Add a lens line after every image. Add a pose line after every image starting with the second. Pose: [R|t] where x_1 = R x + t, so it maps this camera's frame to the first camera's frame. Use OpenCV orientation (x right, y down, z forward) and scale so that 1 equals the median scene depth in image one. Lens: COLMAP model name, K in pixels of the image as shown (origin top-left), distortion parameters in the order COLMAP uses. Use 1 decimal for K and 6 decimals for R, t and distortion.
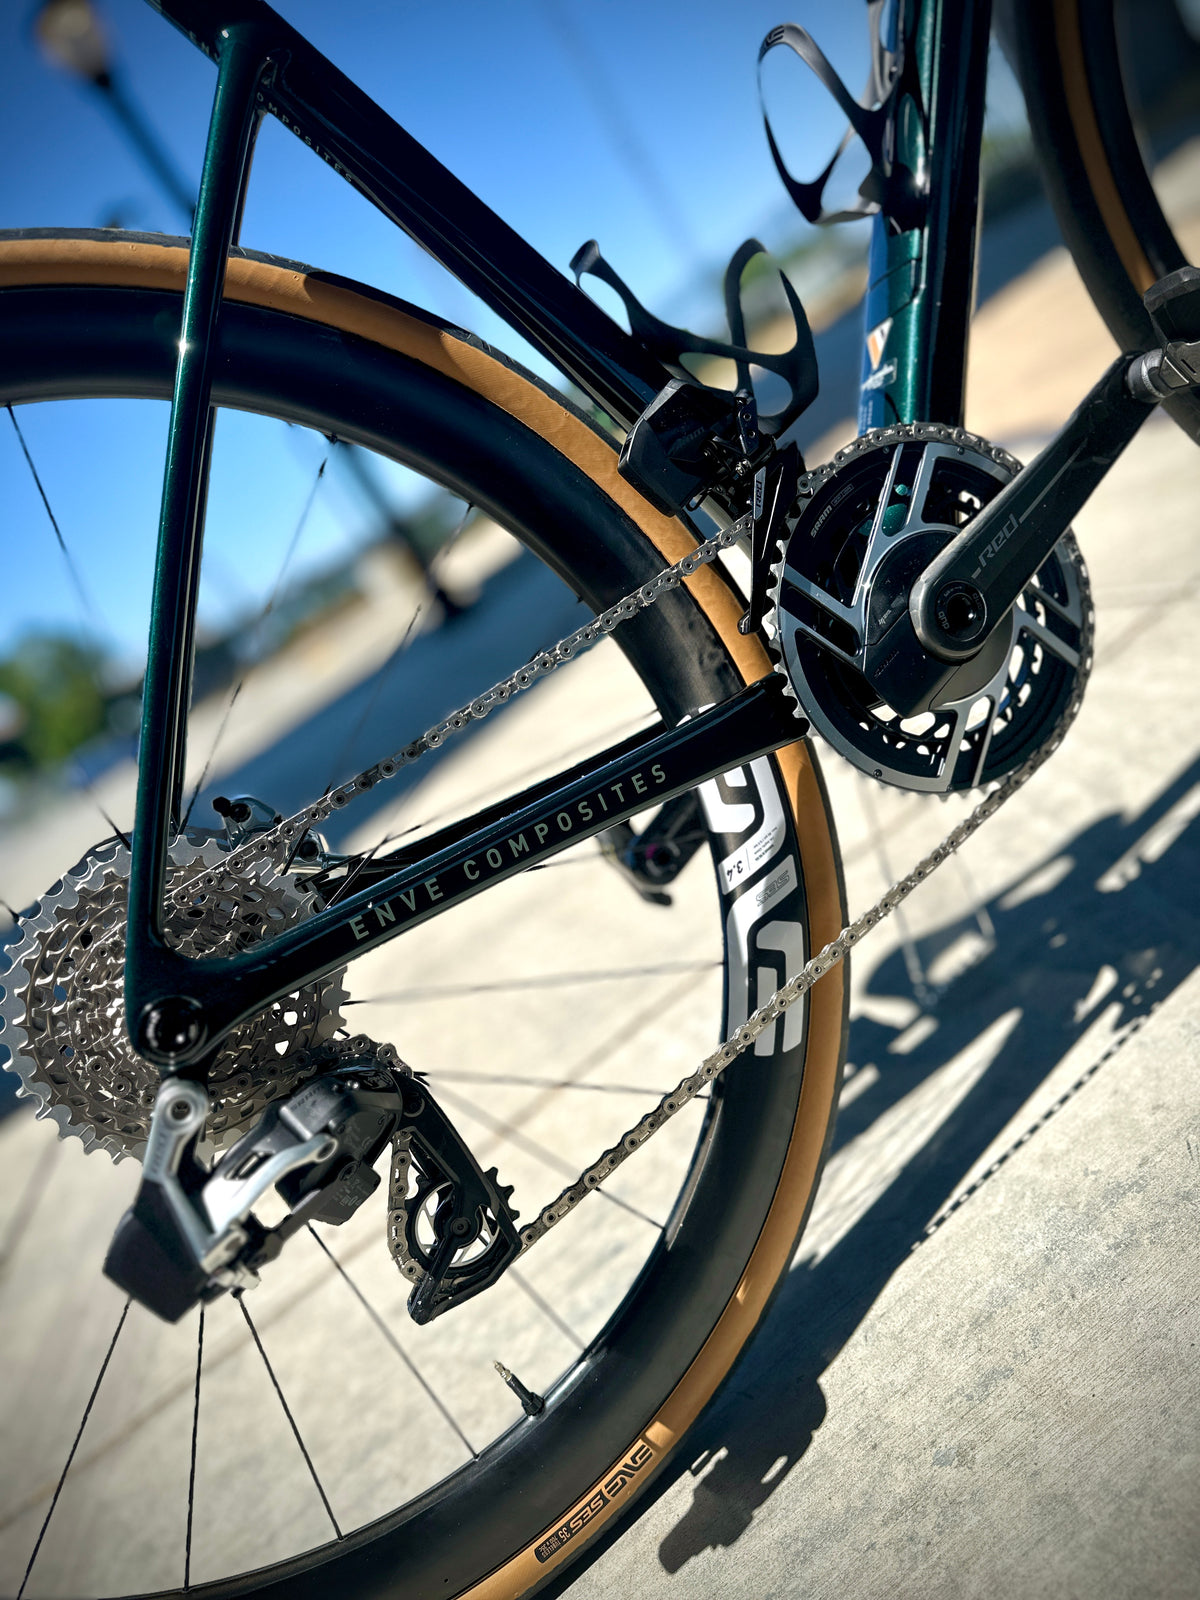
lens RADIAL K [[1136.3, 0, 607.4], [0, 1136.3, 816.6], [0, 0, 1]] dist [0.008188, -0.019083]
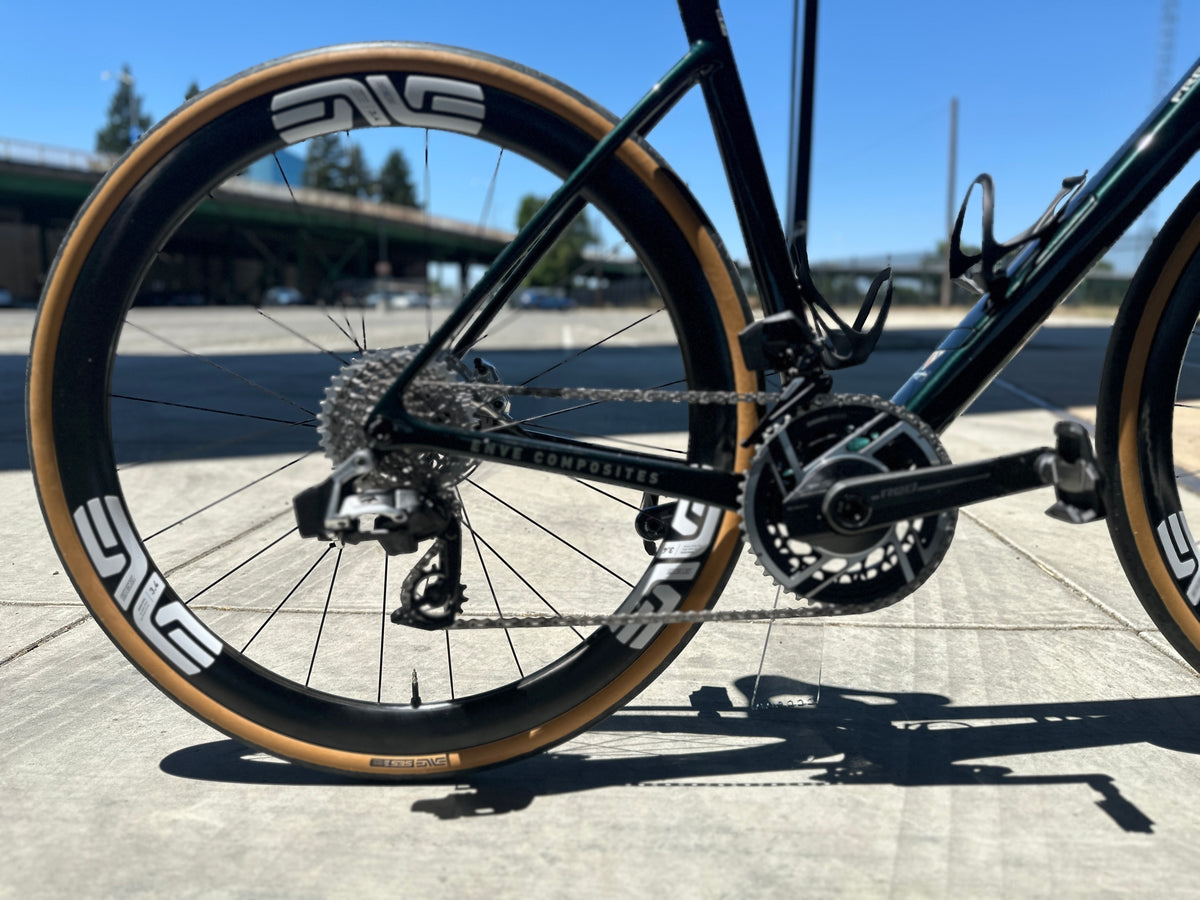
lens RADIAL K [[852.2, 0, 600.0], [0, 852.2, 450.0], [0, 0, 1]] dist [0.008188, -0.019083]
pose [[0.766148, 0.587070, -0.261467, 0.303927], [-0.592729, 0.802730, 0.065556, -0.110036], [0.248373, 0.104754, 0.962984, -0.370331]]
